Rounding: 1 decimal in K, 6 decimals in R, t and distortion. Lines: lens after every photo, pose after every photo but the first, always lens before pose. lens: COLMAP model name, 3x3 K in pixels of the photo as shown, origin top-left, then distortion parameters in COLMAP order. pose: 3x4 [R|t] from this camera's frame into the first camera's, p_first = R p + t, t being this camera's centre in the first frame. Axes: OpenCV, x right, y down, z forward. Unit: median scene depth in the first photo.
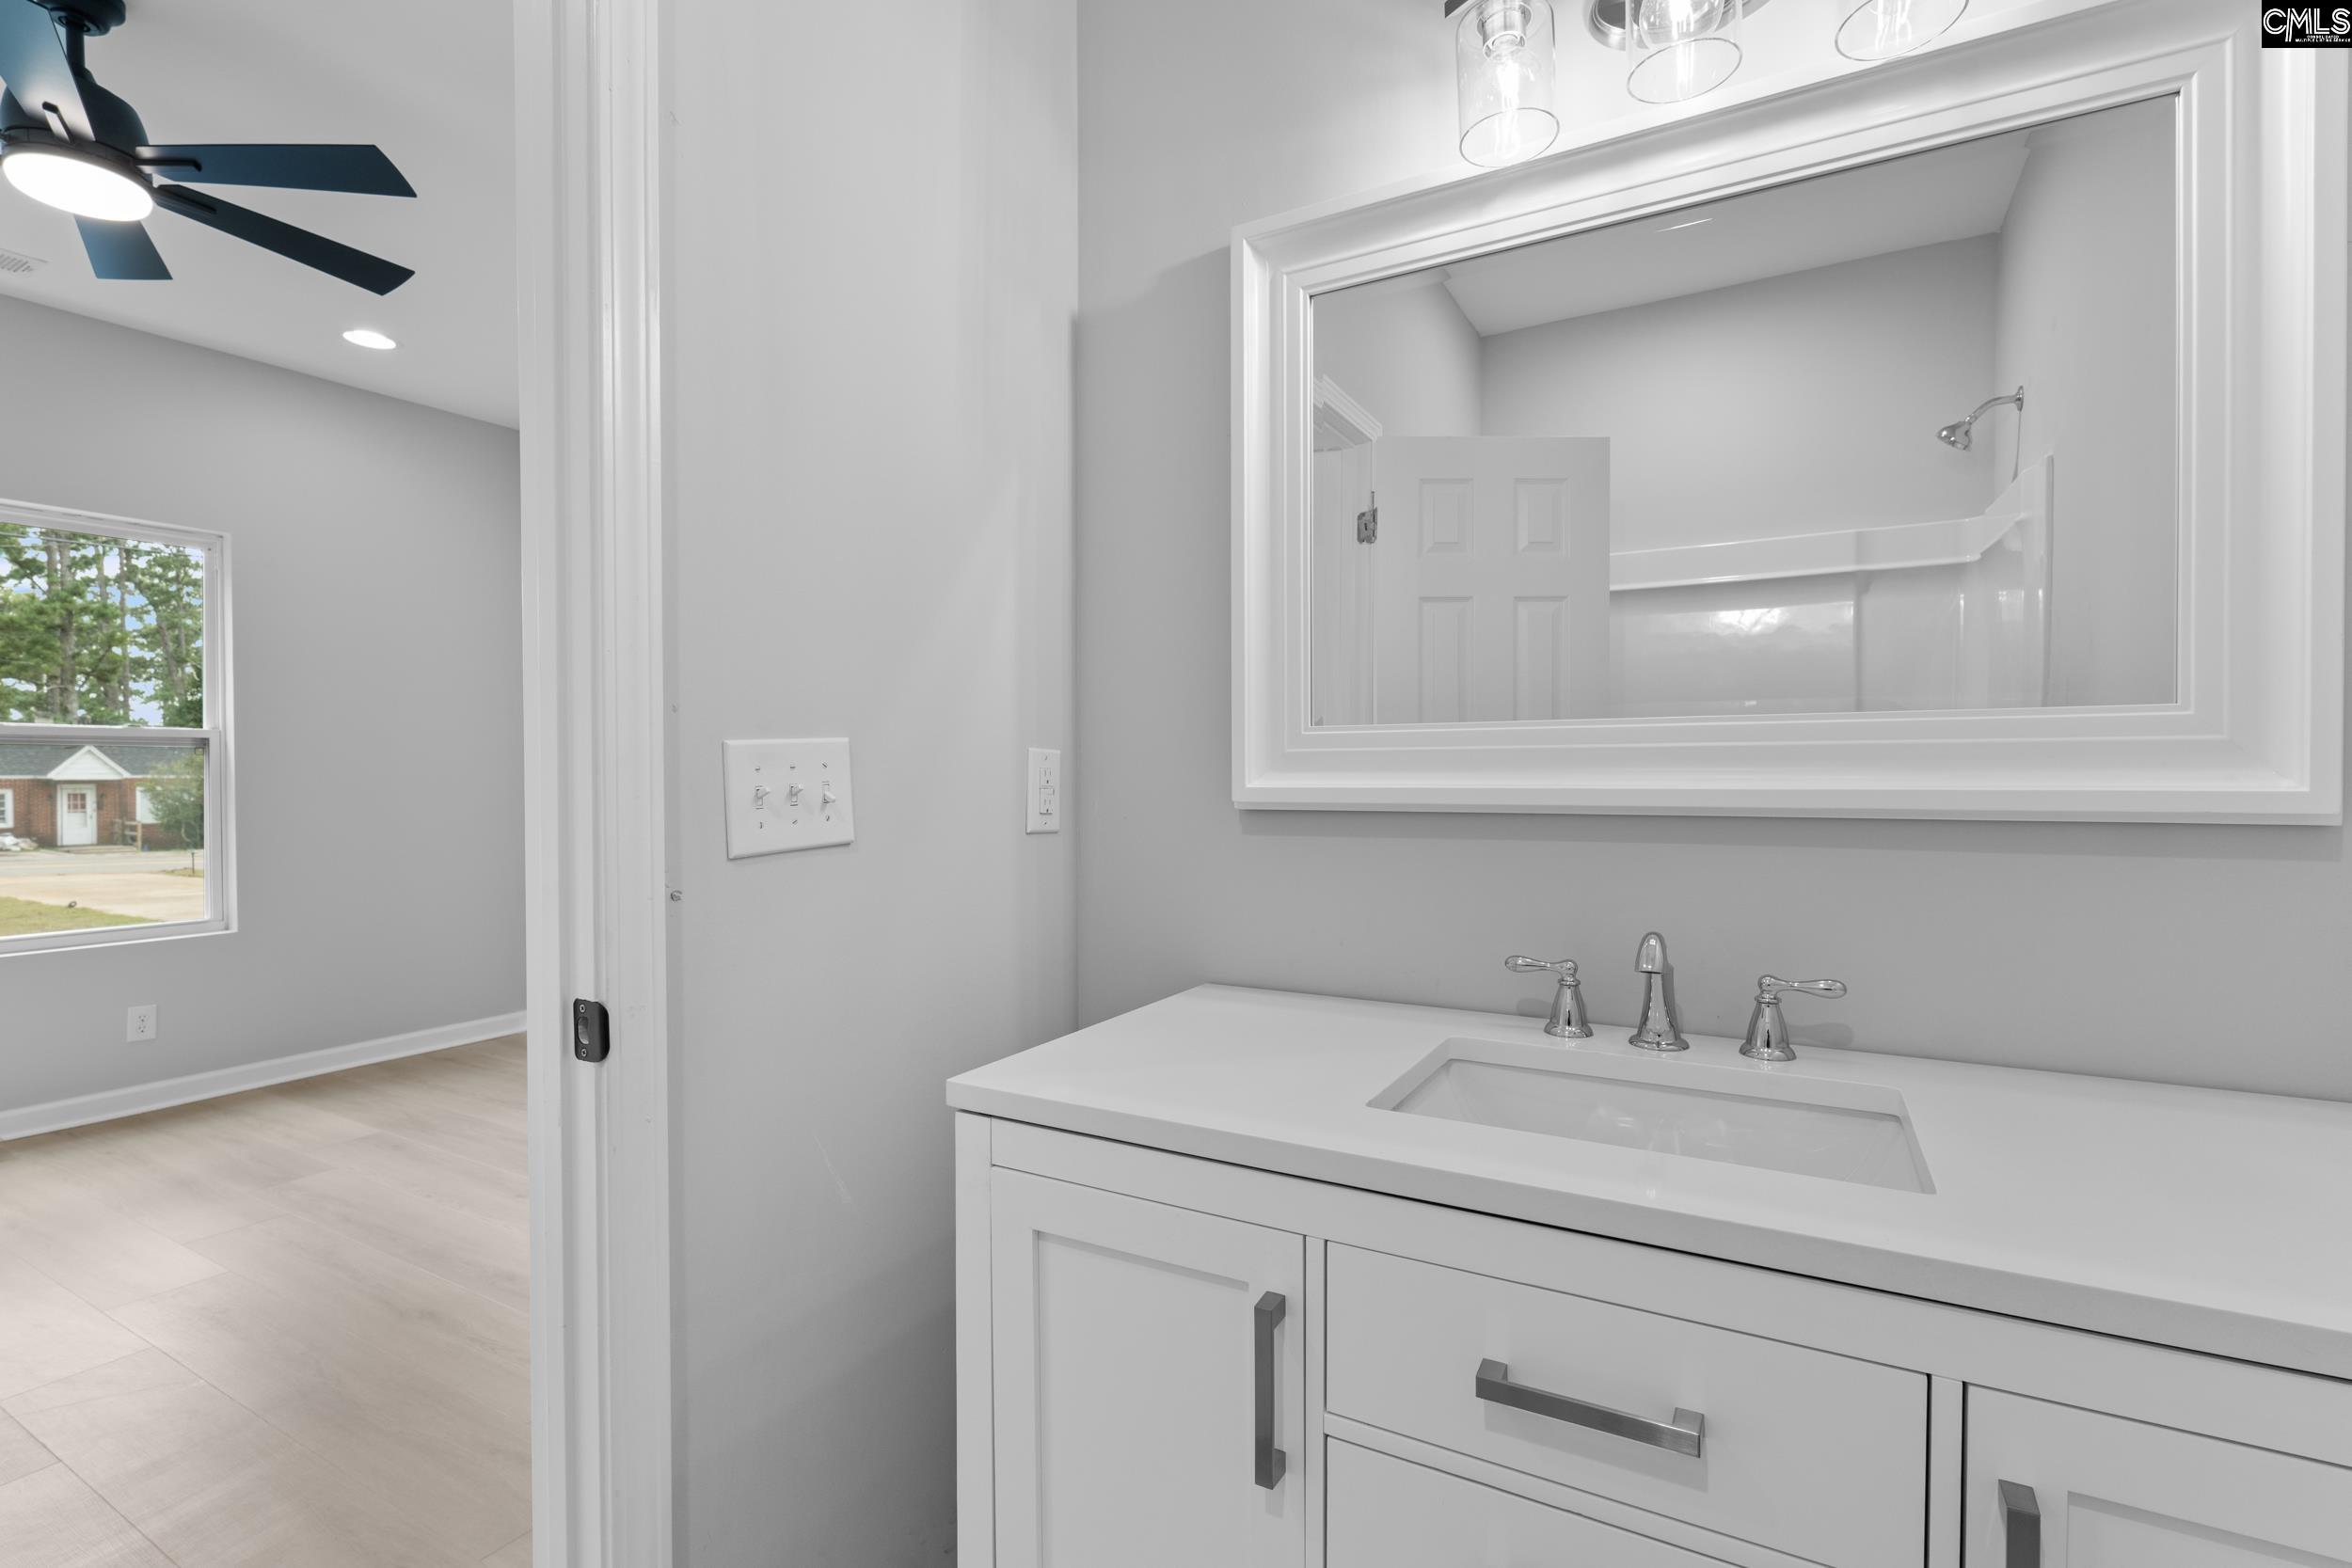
lens RADIAL K [[1077.8, 0, 1168.1], [0, 1077.8, 785.0], [0, 0, 1]] dist [-0.002618, -0.000579]
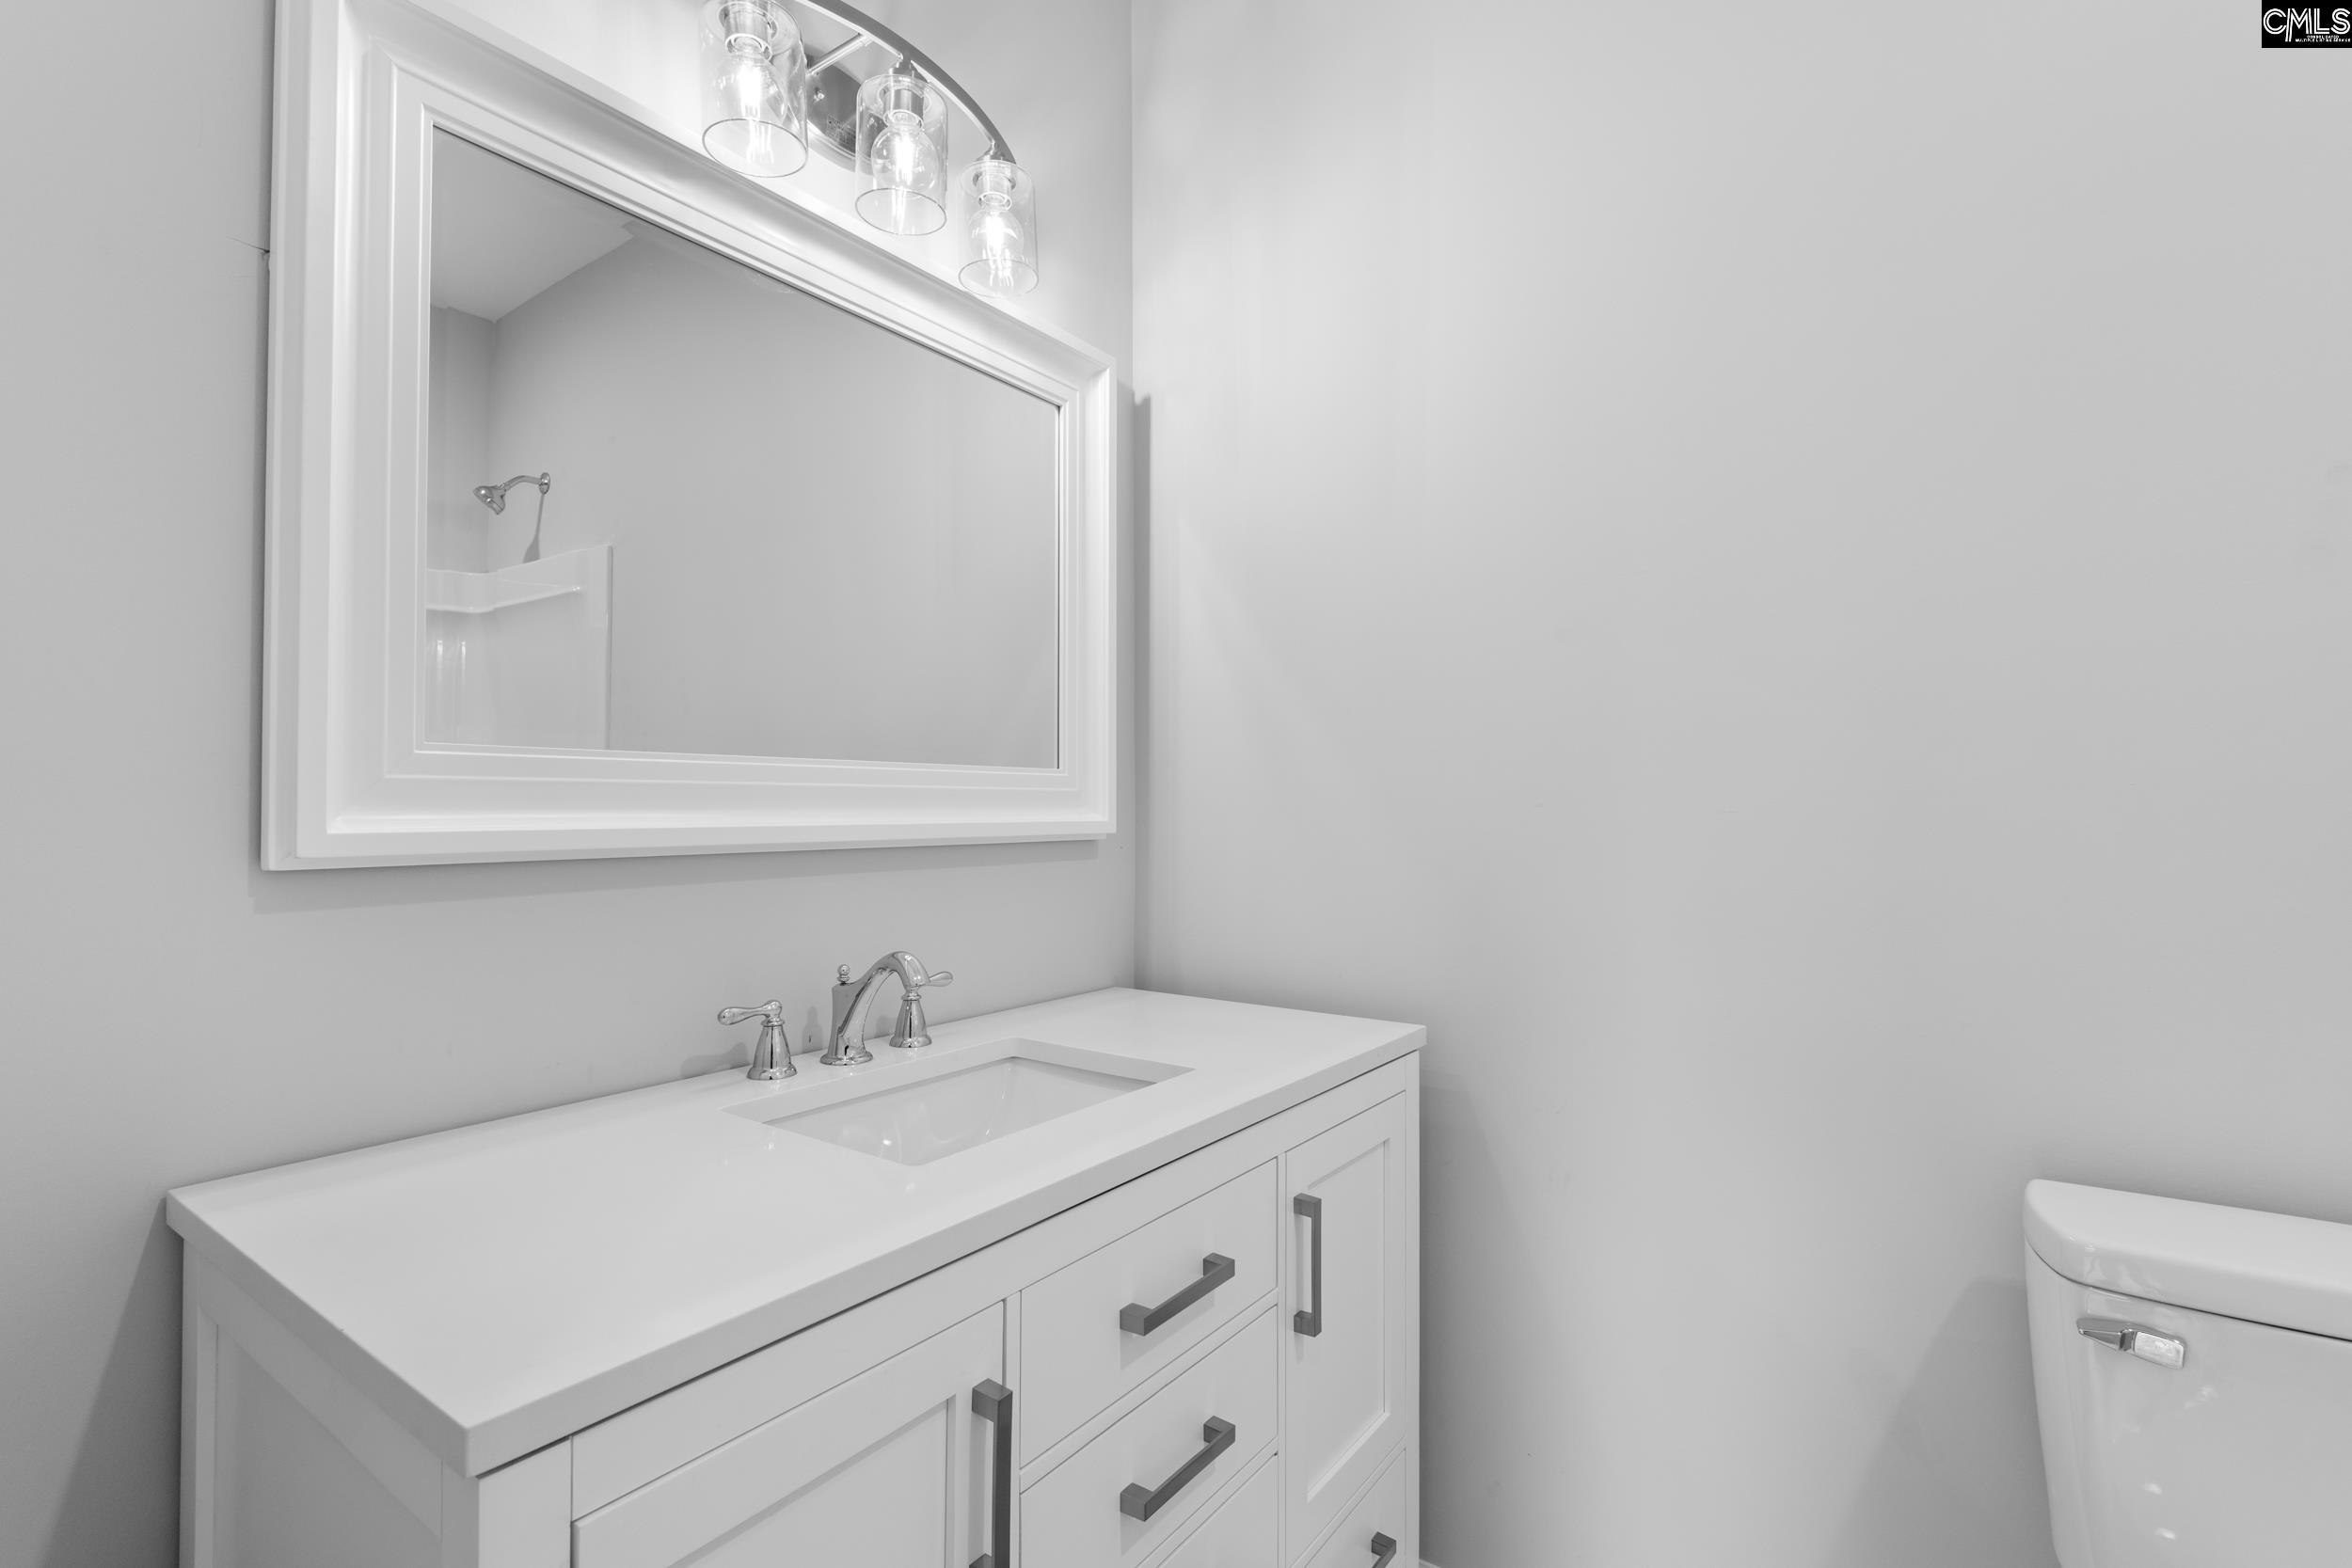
lens RADIAL K [[1077.8, 0, 1168.1], [0, 1077.8, 785.0], [0, 0, 1]] dist [-0.002618, -0.000579]
pose [[0.108849, 0.025027, 0.993743, -0.568503], [0.014141, 0.999543, -0.026722, -0.003027], [-0.993958, 0.016961, 0.108445, 0.523081]]
